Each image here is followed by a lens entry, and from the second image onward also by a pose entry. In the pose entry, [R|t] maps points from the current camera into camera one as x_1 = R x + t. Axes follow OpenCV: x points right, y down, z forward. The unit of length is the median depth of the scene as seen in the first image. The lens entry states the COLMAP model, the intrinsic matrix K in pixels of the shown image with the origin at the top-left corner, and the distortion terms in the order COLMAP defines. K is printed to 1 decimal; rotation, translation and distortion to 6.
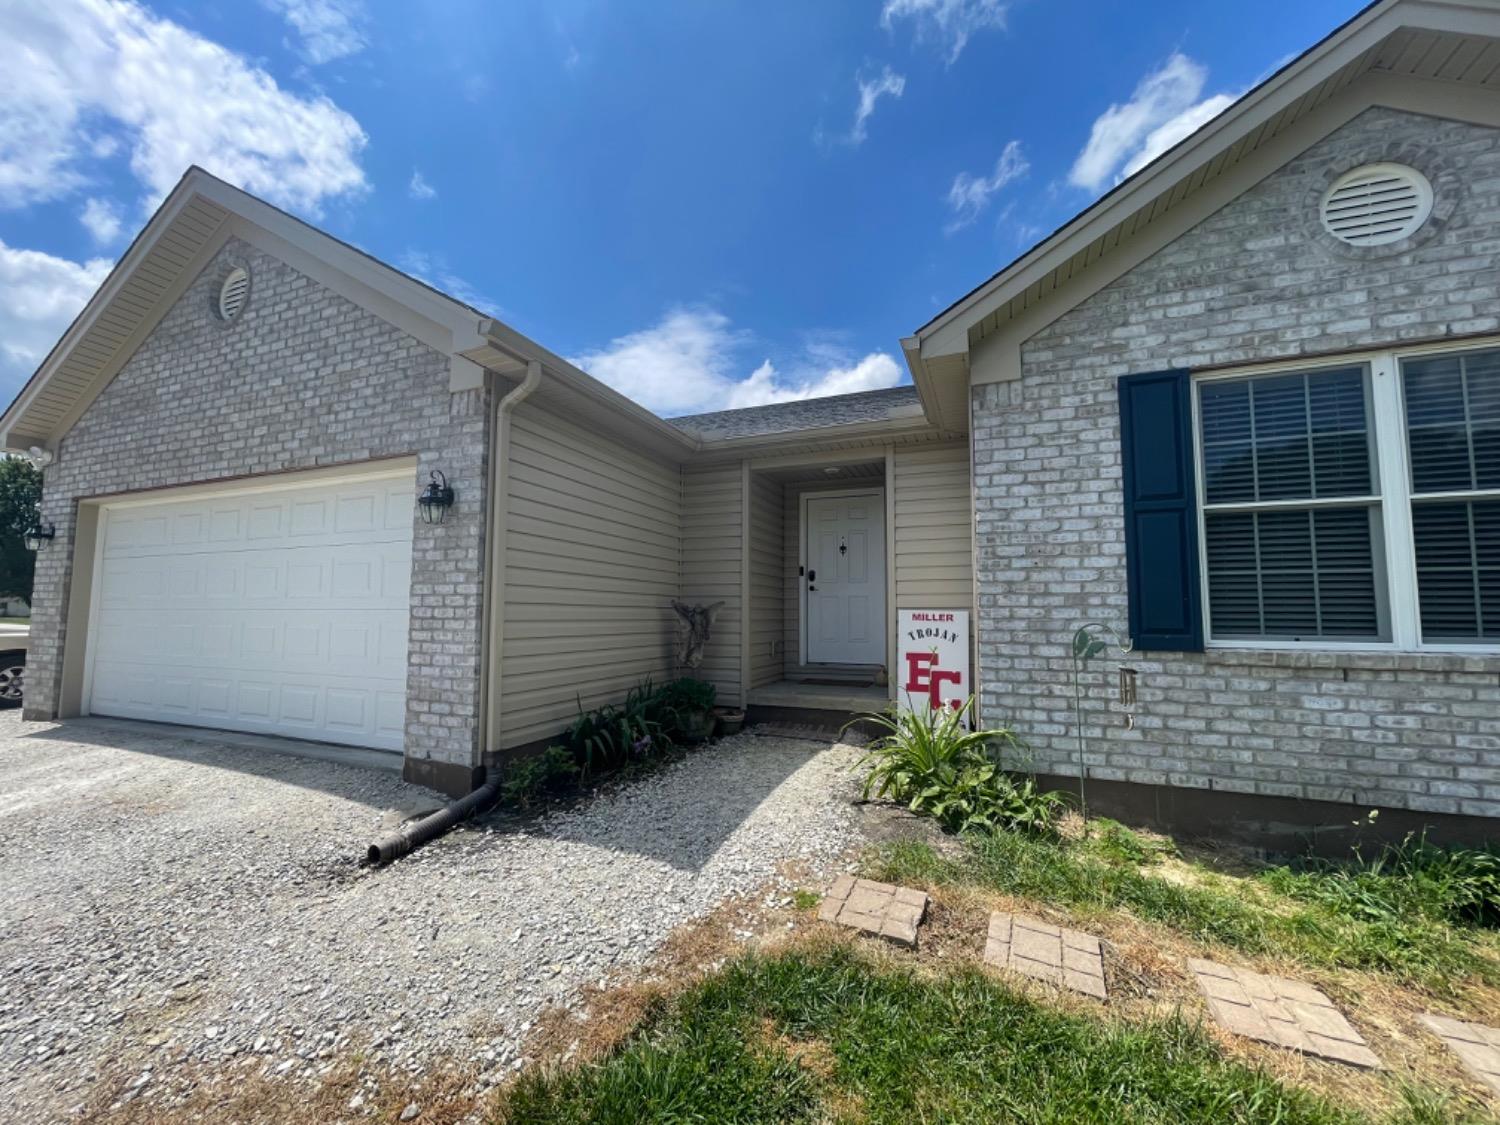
lens RADIAL K [[609.5, 0, 748.4], [0, 609.5, 565.3], [0, 0, 1]] dist [-0.001963, 0.003481]
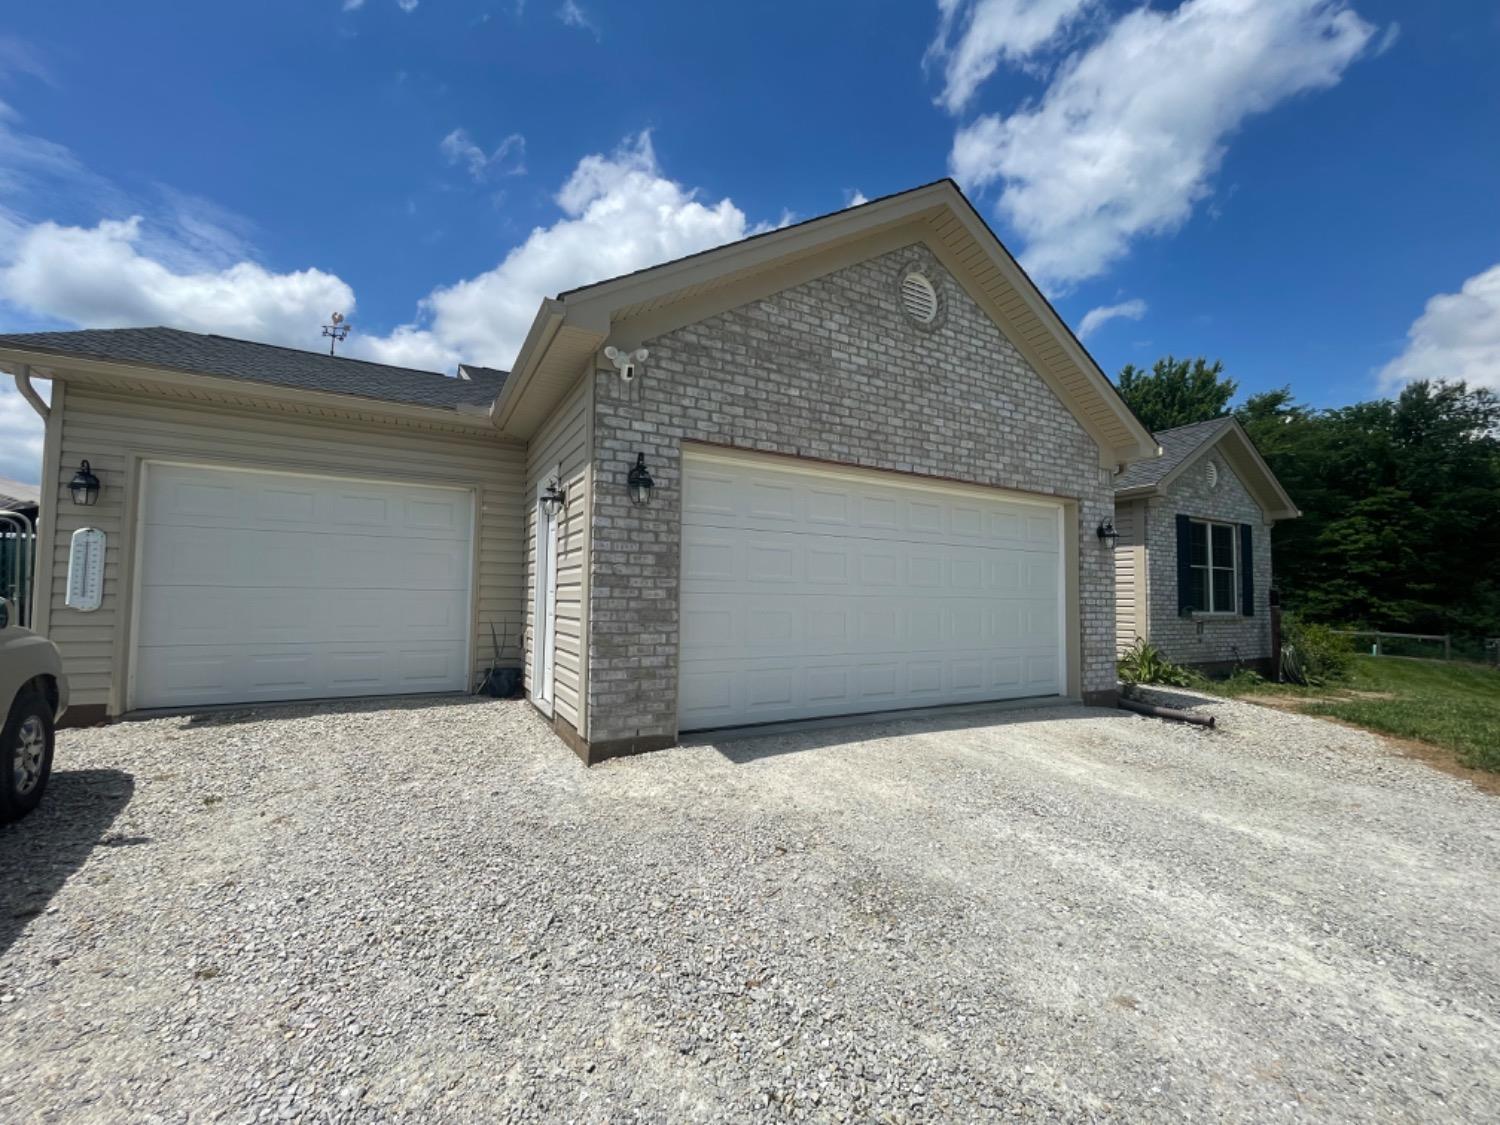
lens RADIAL K [[609.5, 0, 749.6], [0, 609.5, 569.7], [0, 0, 1]] dist [-0.001963, 0.003481]
pose [[0.623873, 0.043904, 0.780291, -2.439626], [-0.074511, 0.997214, 0.003464, 0.056114], [-0.777965, -0.060301, 0.625407, 0.725882]]
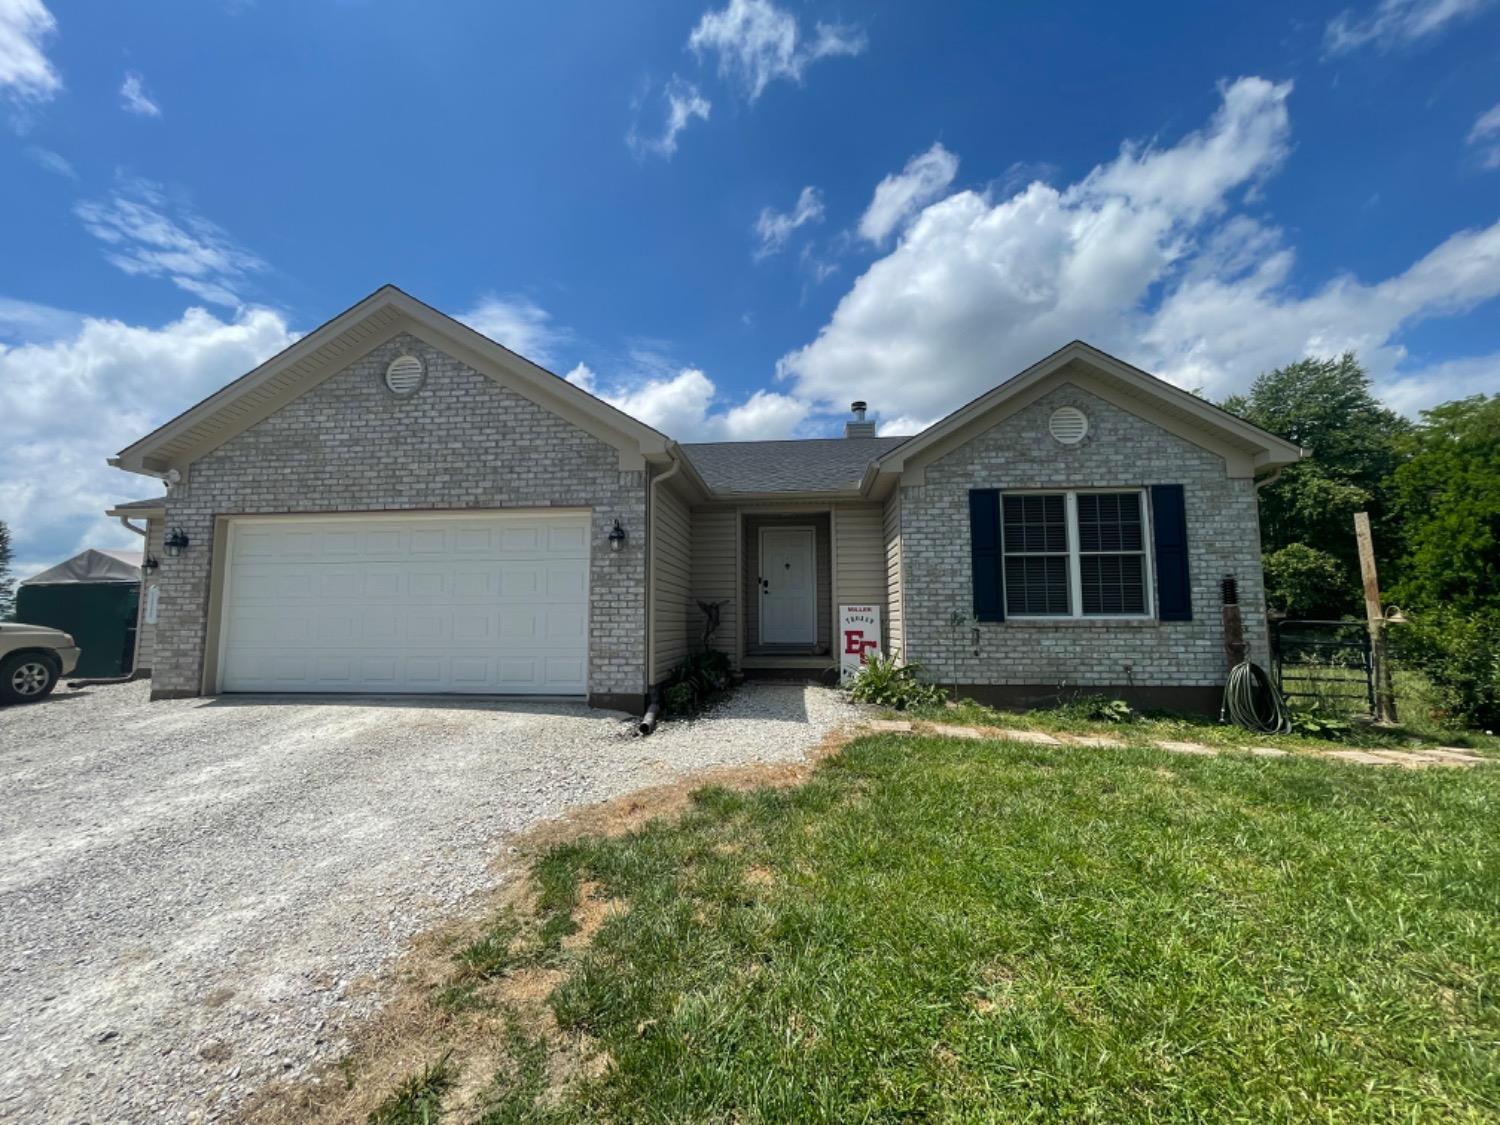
lens RADIAL K [[609.5, 0, 734.9], [0, 609.5, 566.8], [0, 0, 1]] dist [-0.001963, 0.003481]
pose [[0.958031, 0.018516, 0.286067, -0.685361], [-0.015398, 0.999795, -0.013144, -0.007684], [-0.286252, 0.008187, 0.958119, -0.693617]]
